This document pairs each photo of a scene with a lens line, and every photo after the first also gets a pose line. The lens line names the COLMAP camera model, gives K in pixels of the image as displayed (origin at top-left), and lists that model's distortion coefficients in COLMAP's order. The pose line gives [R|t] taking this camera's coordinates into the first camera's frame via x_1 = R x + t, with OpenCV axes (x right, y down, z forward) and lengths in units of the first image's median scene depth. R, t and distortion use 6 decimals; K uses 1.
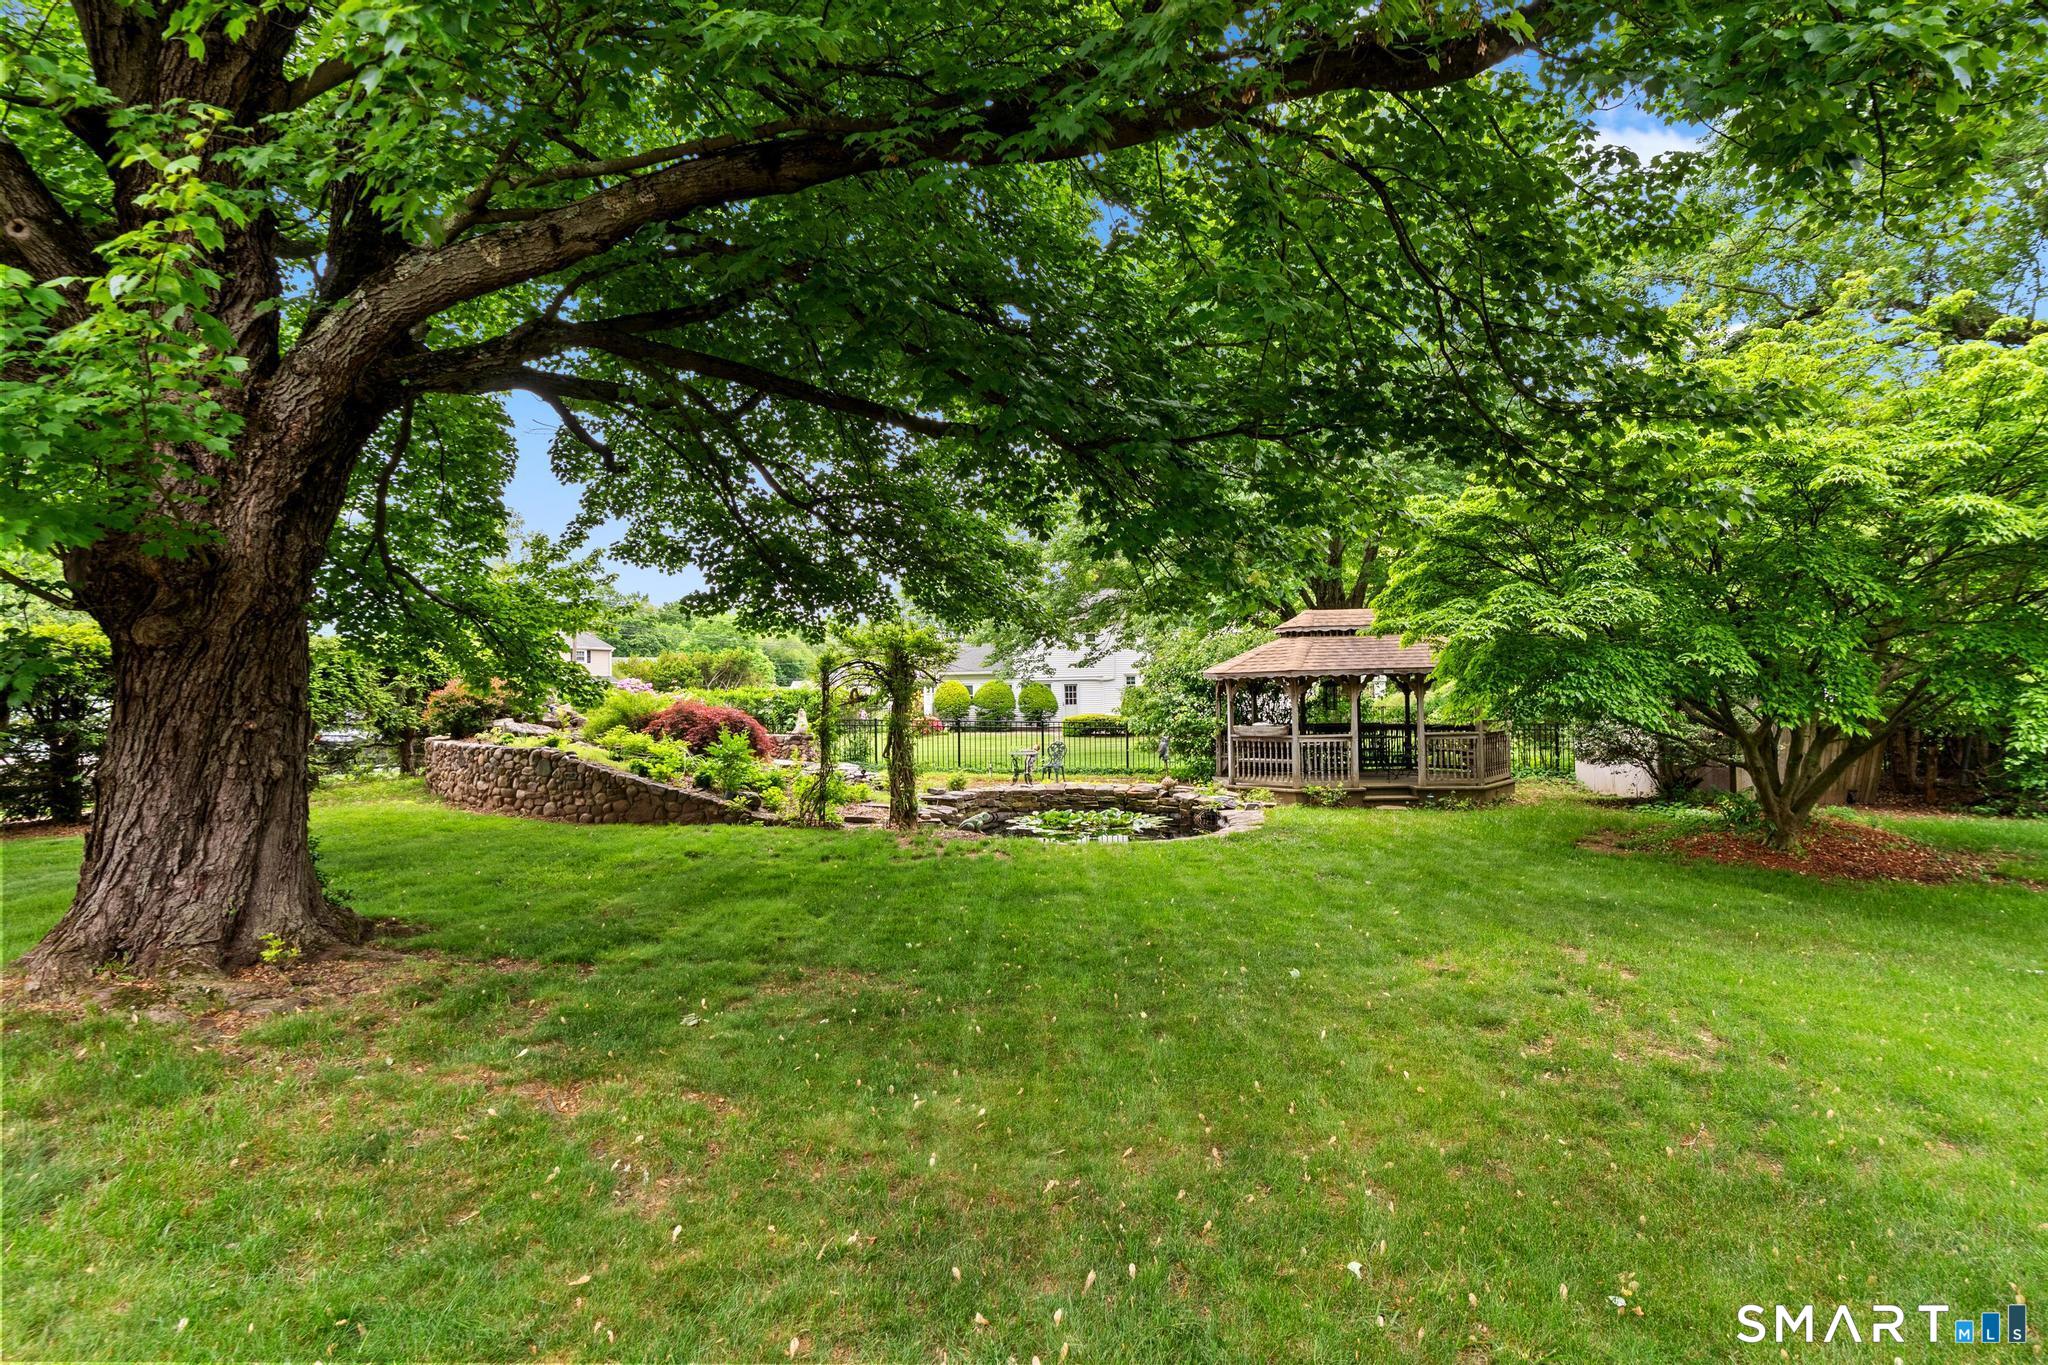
lens RADIAL K [[933.5, 0, 1024.7], [0, 933.5, 691.4], [0, 0, 1]] dist [-0.002119, -0.000129]
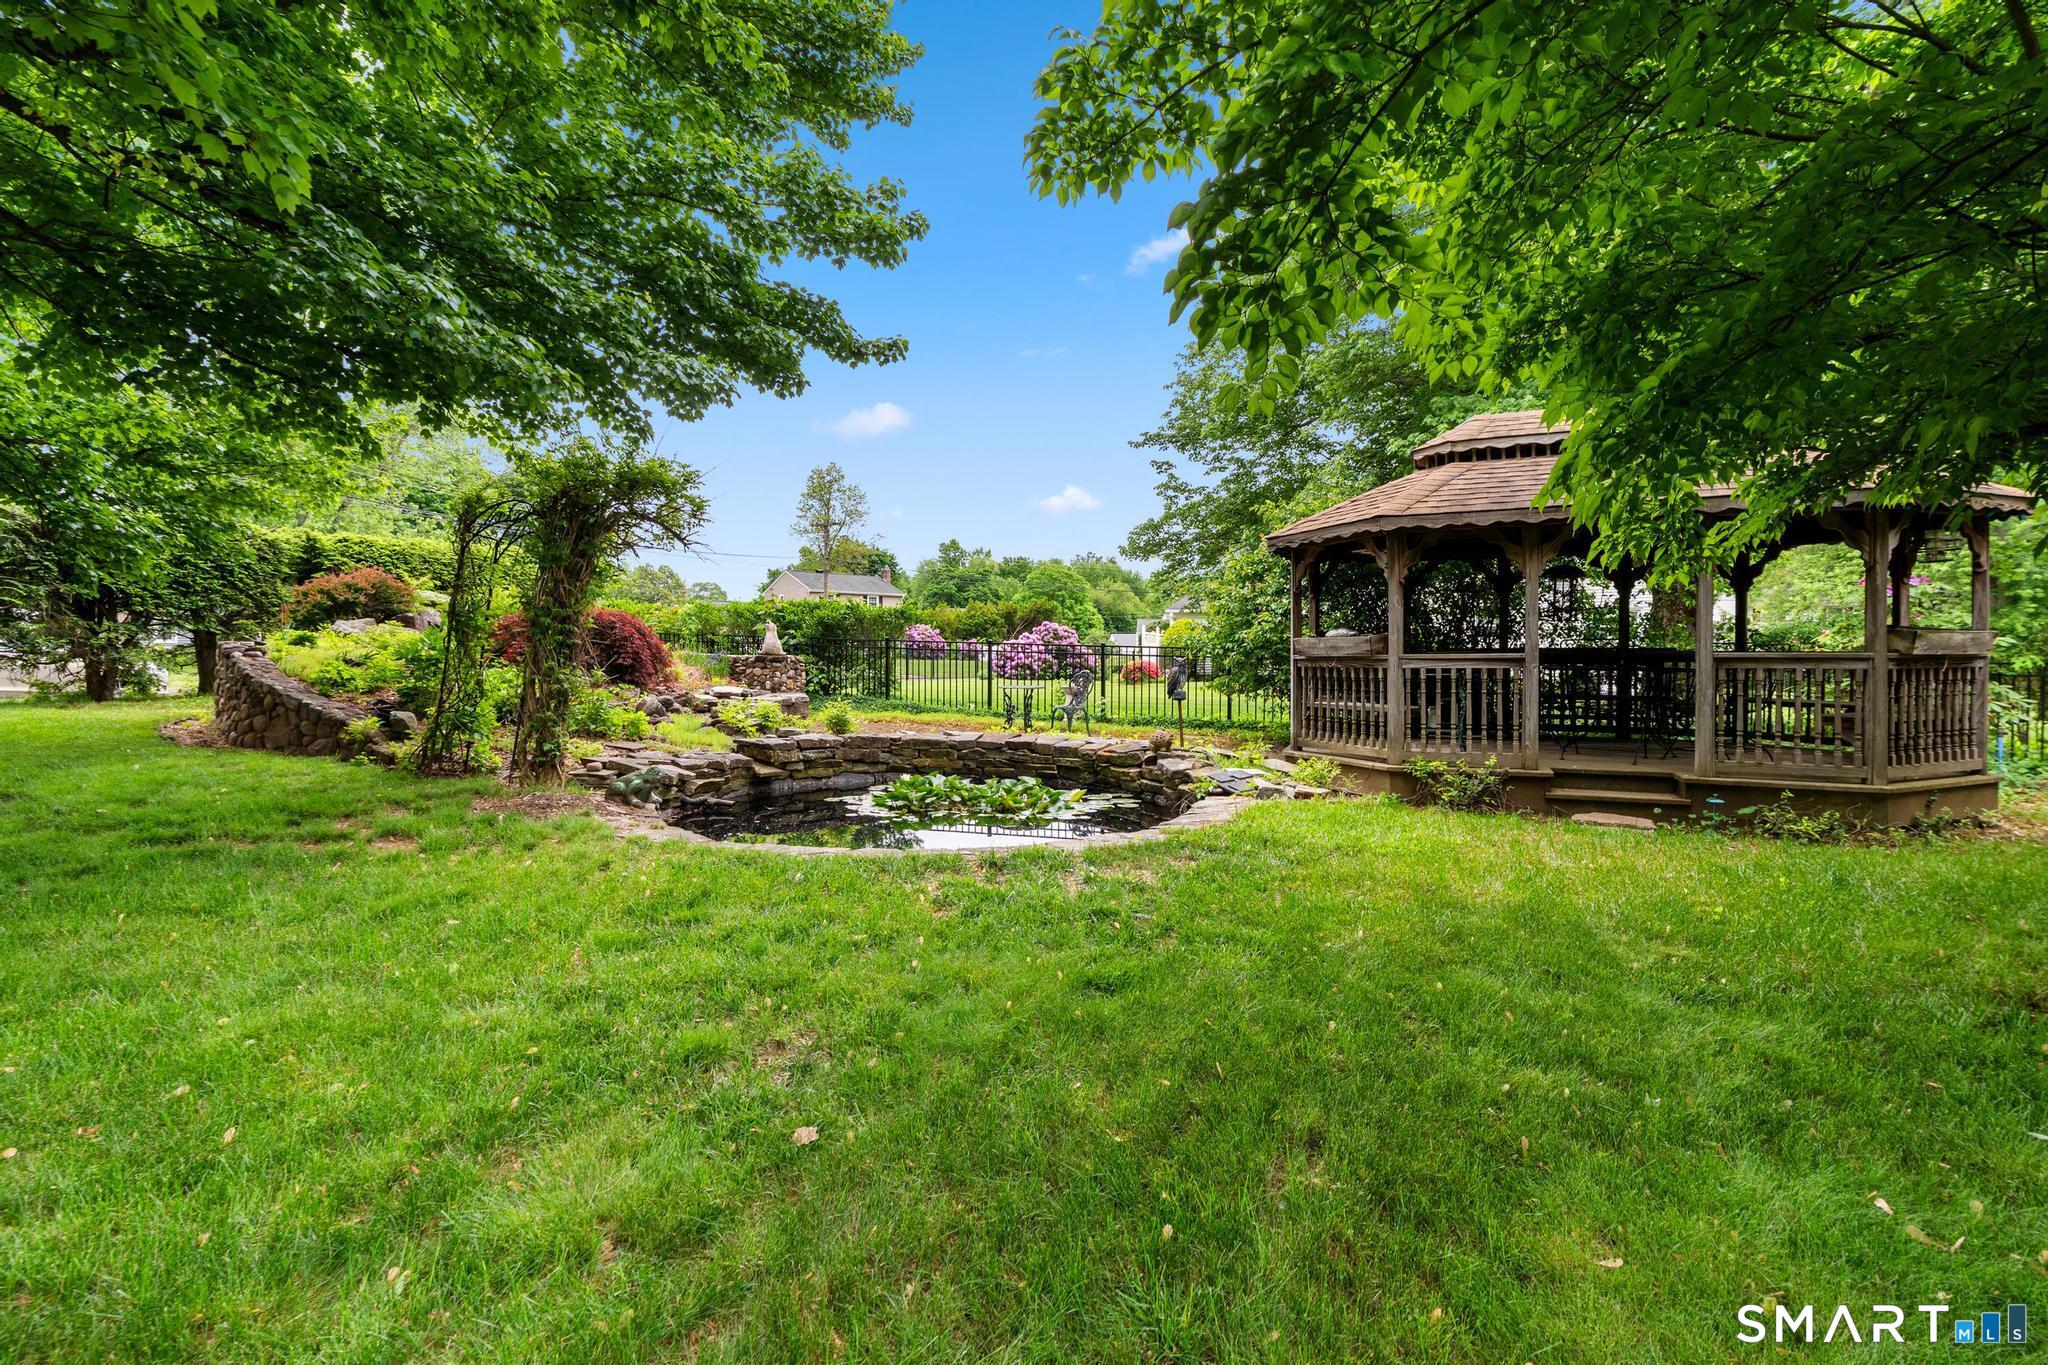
lens RADIAL K [[933.5, 0, 1024.9], [0, 933.5, 668.3], [0, 0, 1]] dist [-0.002119, -0.000129]
pose [[0.924377, 0.022875, -0.380794, 0.294705], [-0.016264, 0.999656, 0.020572, 0.047734], [0.381134, -0.012823, 0.924431, 0.476619]]
